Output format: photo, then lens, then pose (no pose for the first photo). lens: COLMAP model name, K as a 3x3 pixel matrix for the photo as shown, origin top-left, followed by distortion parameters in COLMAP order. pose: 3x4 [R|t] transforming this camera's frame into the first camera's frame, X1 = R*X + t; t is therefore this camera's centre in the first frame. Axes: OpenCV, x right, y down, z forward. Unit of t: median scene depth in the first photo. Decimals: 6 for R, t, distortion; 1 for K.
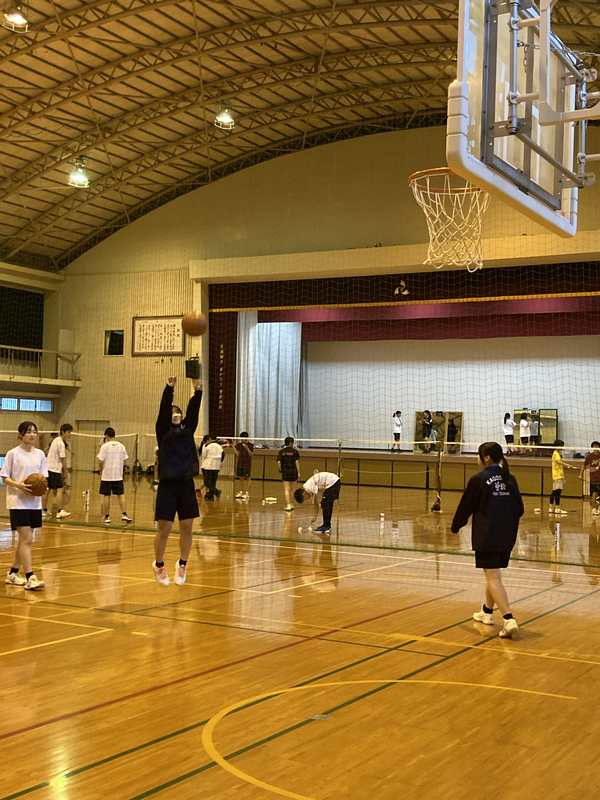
lens RADIAL K [[1088.0, 0, 300.0], [0, 1088.0, 400.0], [0, 0, 1]] dist [0.179877, -0.504717]
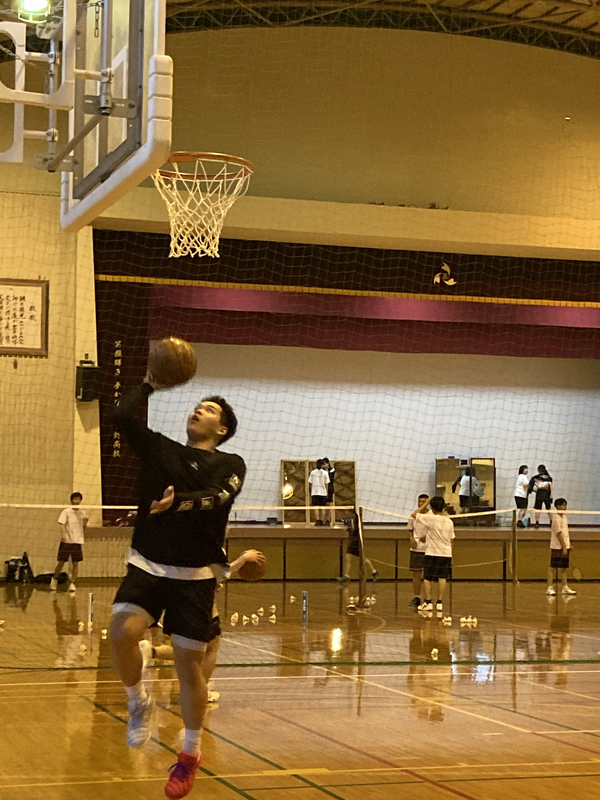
lens RADIAL K [[1628.0, 0, 300.8], [0, 1628.0, 412.4], [0, 0, 1]] dist [0.219491, -1.202998]
pose [[0.660367, 0.022769, 0.750598, -0.644523], [-0.019005, 0.999727, -0.013606, -0.004835], [-0.750703, -0.005280, 0.660619, 0.387328]]
